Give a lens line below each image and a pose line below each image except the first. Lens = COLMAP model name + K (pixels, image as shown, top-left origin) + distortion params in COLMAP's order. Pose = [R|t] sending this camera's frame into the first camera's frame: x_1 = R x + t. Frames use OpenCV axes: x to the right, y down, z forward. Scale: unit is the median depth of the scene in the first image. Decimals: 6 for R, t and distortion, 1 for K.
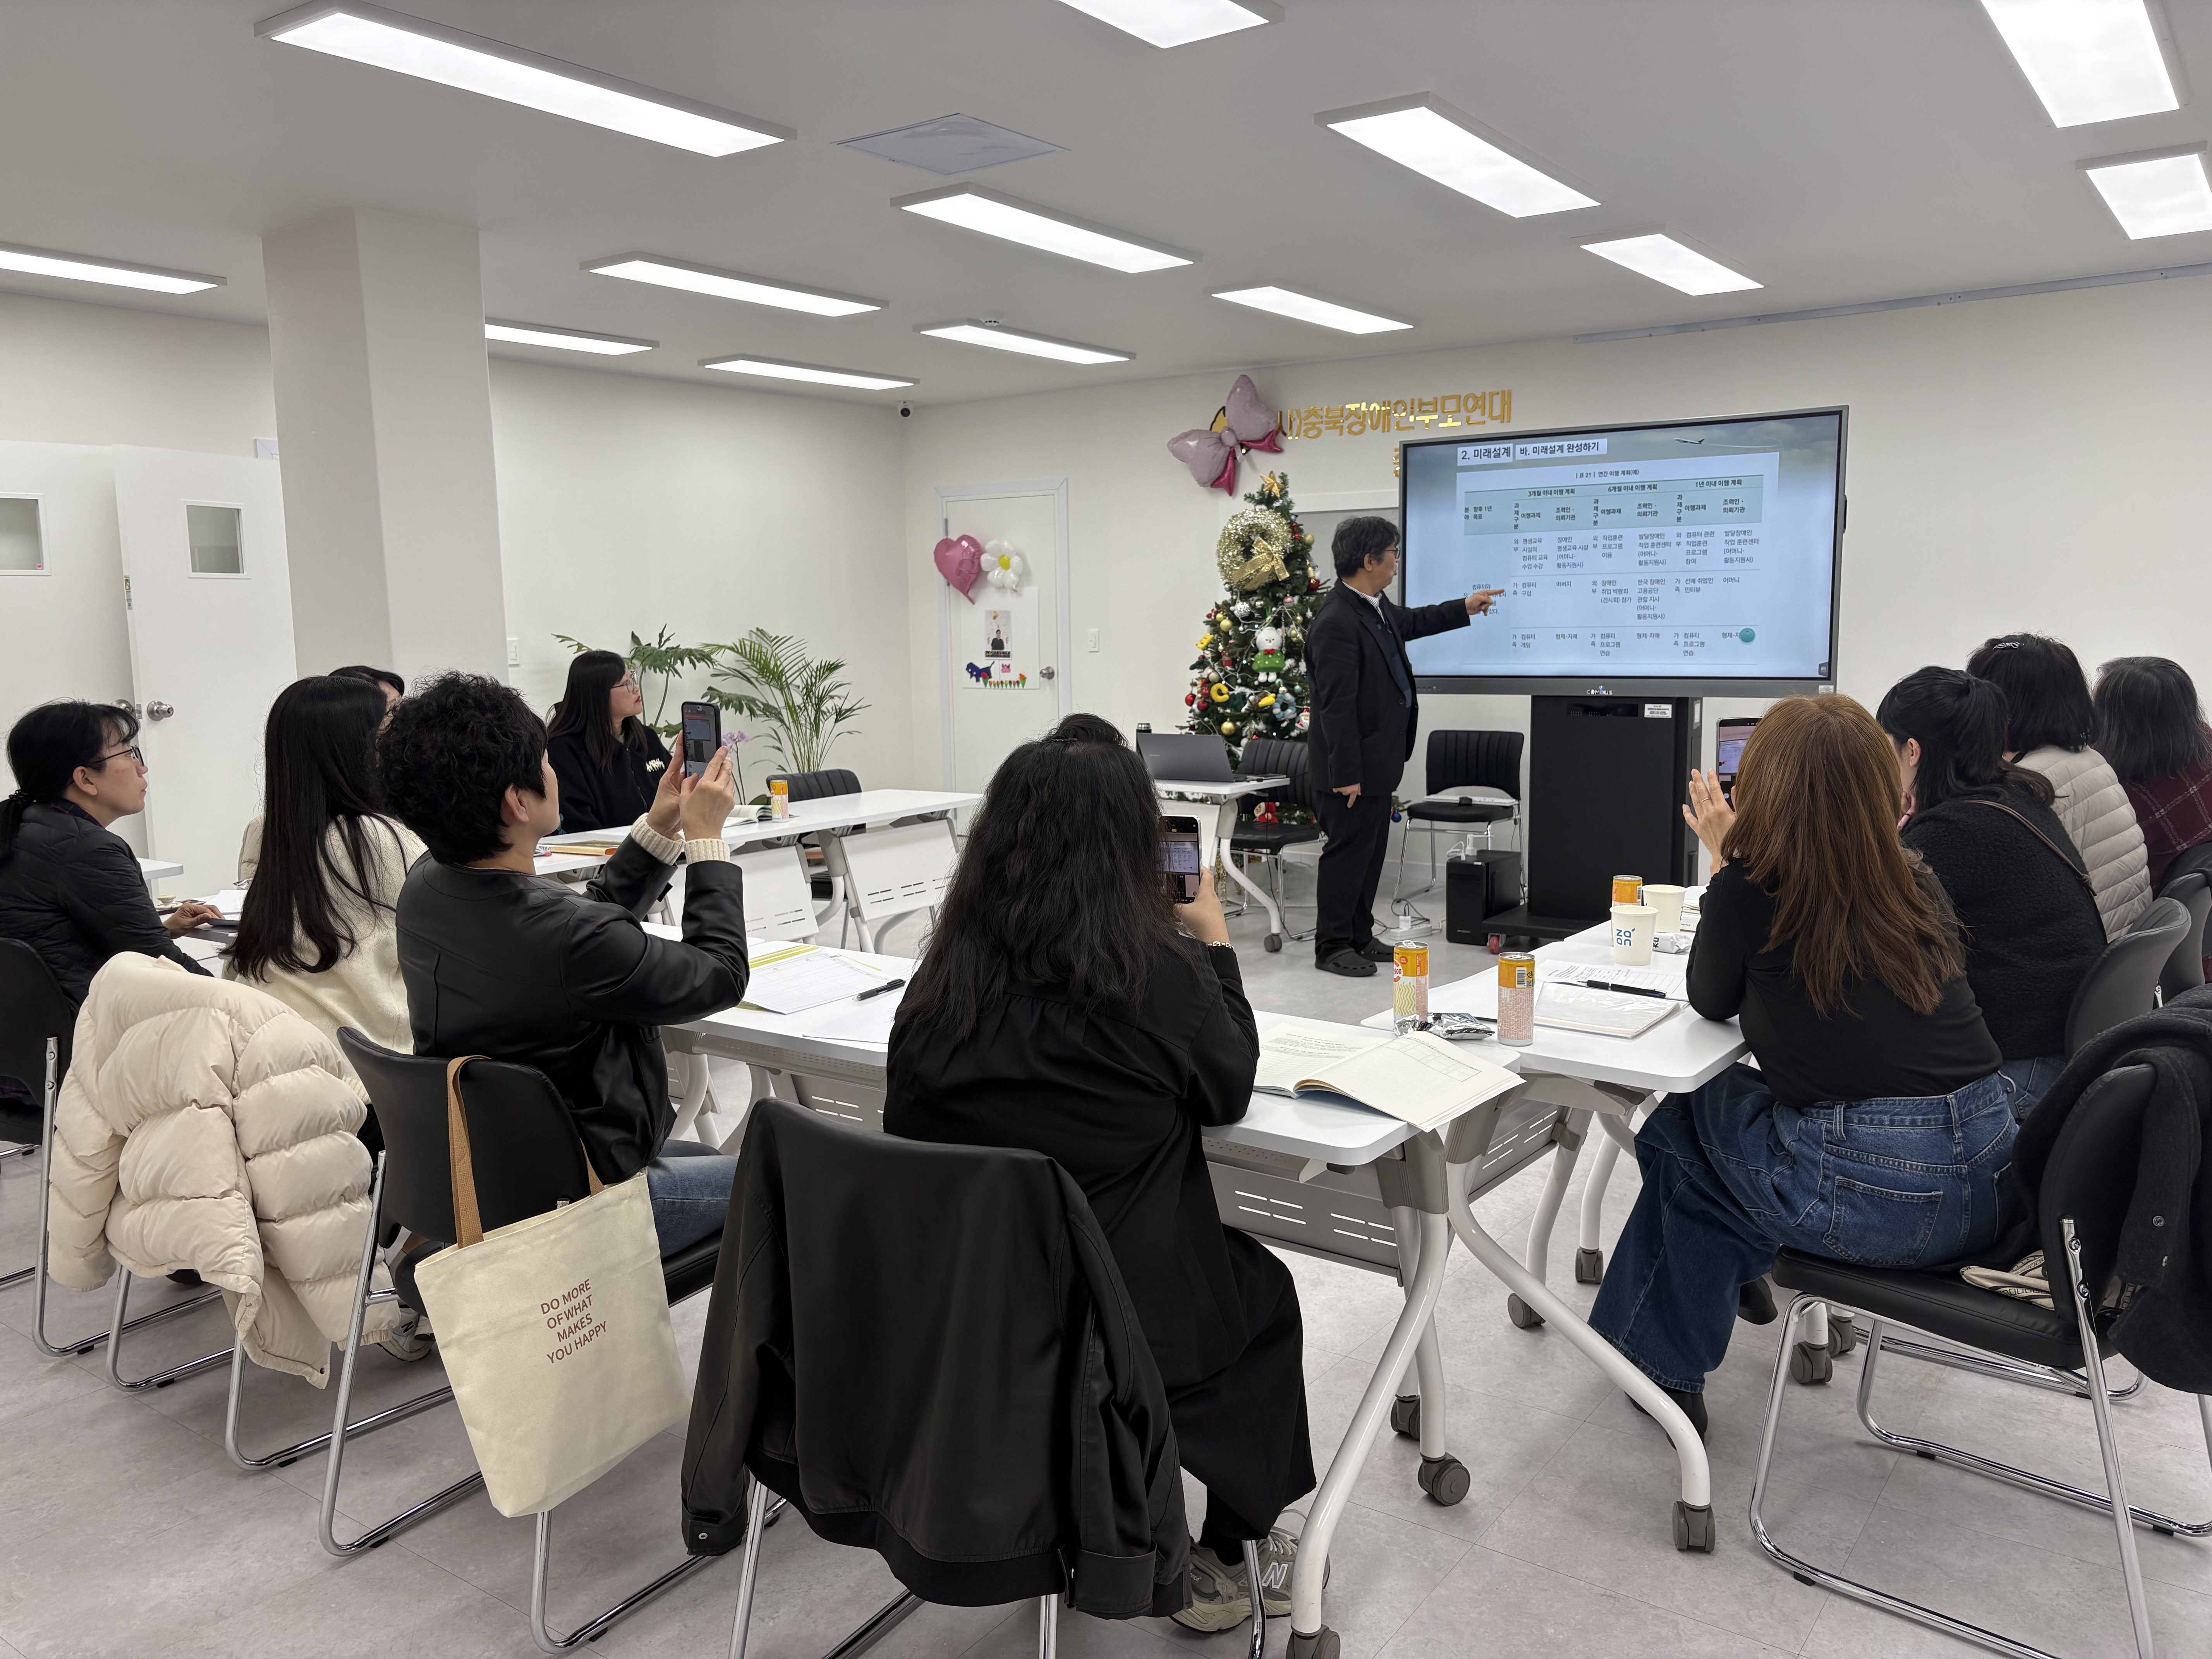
lens RADIAL K [[1678.7, 0, 1076.6], [0, 1678.7, 980.7], [0, 0, 1]] dist [0.025436, -0.030875]
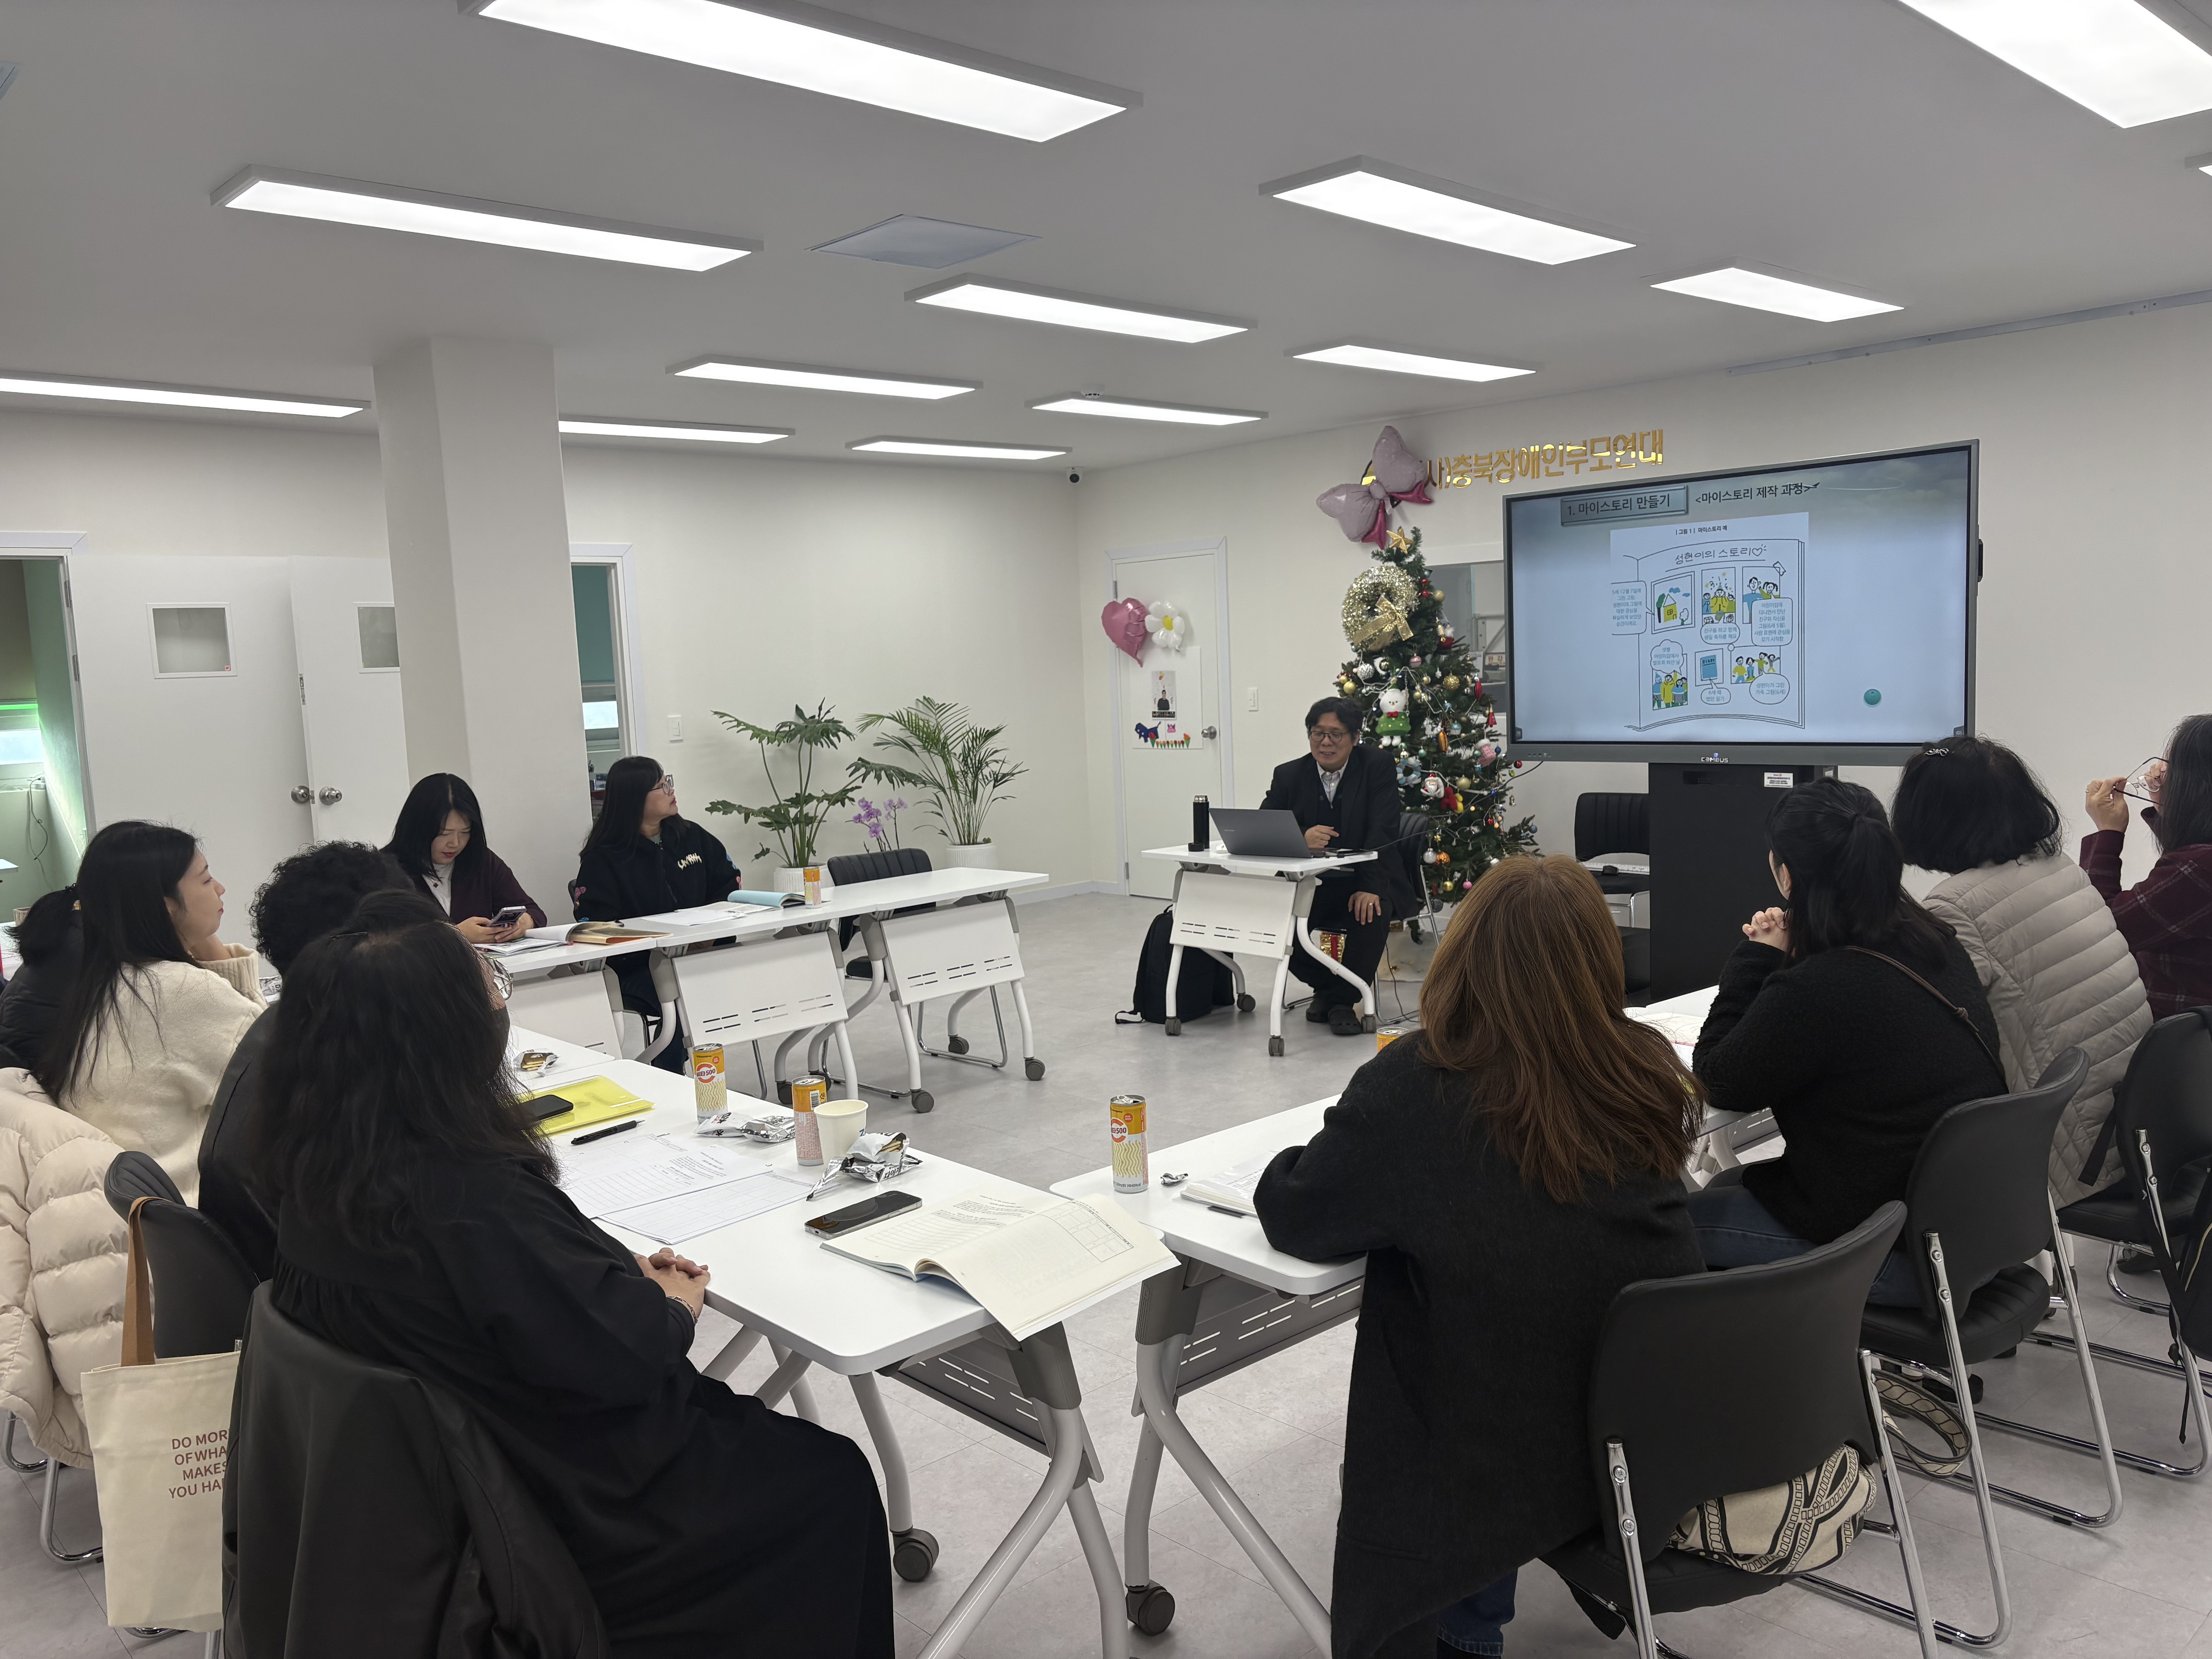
lens RADIAL K [[1678.7, 0, 1146.9], [0, 1678.7, 970.3], [0, 0, 1]] dist [0.025436, -0.030875]
pose [[0.979663, 0.010190, -0.200390, 0.170461], [-0.013774, 0.999769, -0.016499, -0.032231], [0.200175, 0.018923, 0.979577, 0.035761]]
